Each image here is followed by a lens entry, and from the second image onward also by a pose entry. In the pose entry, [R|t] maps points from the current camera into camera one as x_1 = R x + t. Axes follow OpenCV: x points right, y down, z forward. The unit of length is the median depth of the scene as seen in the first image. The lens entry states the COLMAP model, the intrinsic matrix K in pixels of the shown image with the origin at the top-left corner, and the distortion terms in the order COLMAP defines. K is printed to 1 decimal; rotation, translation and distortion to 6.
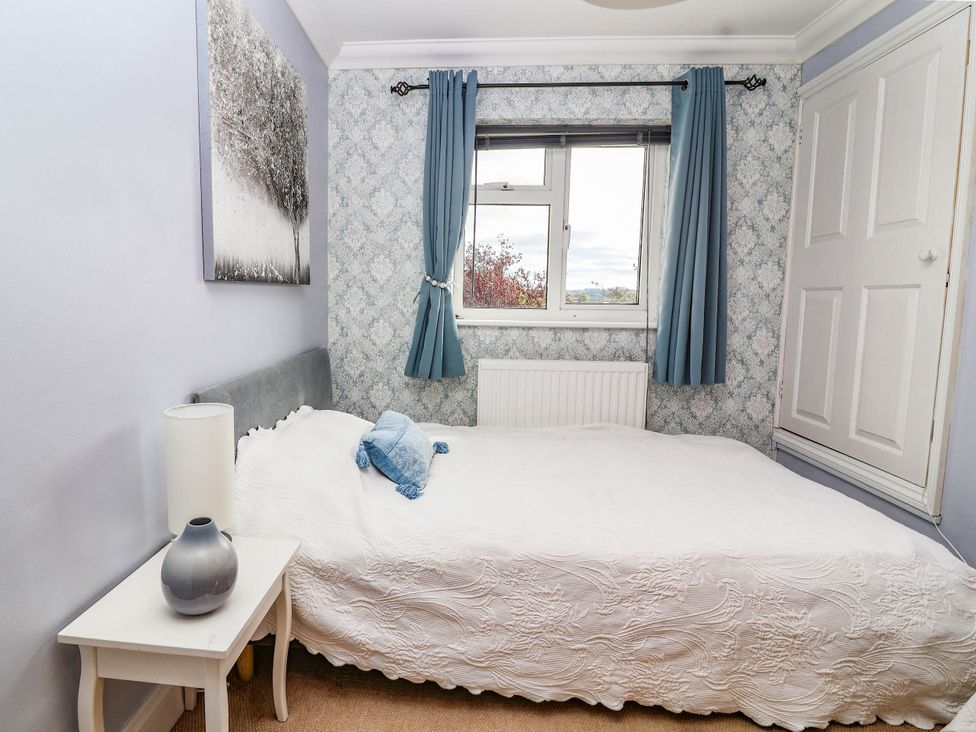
lens RADIAL K [[499.7, 0, 469.8], [0, 499.7, 352.6], [0, 0, 1]] dist [0.000019, -0.010845]
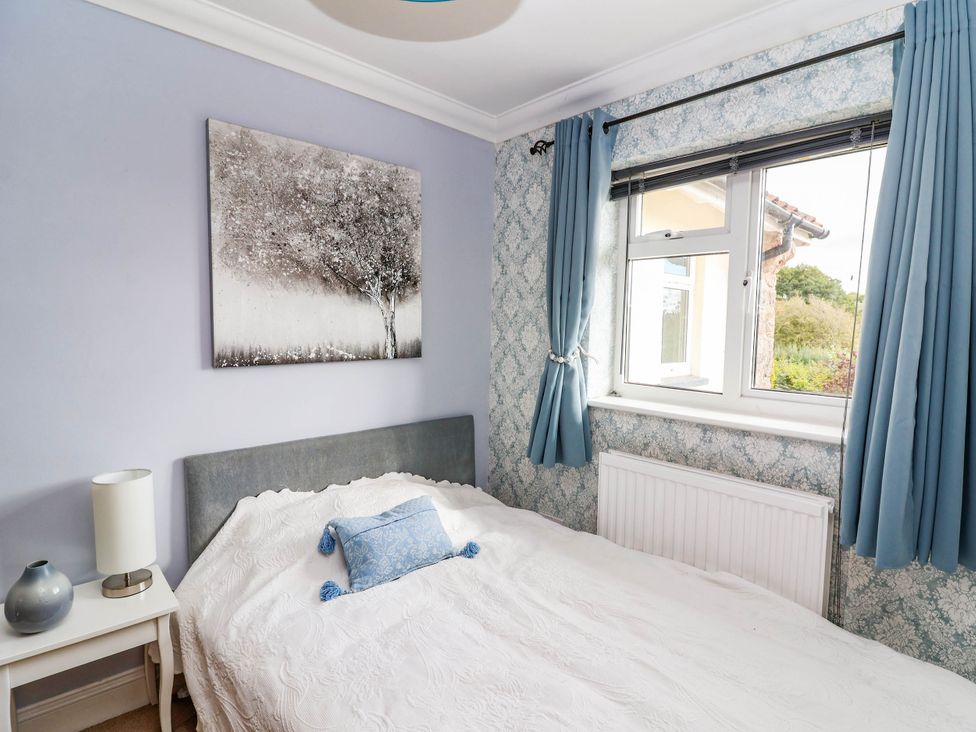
lens RADIAL K [[504.3, 0, 491.4], [0, 504.3, 369.3], [0, 0, 1]] dist [0.000976, -0.009078]
pose [[0.754615, 0.055661, -0.653803, 0.425063], [-0.087982, 0.995981, -0.016756, -0.091957], [0.650243, 0.070167, 0.756479, 0.253954]]
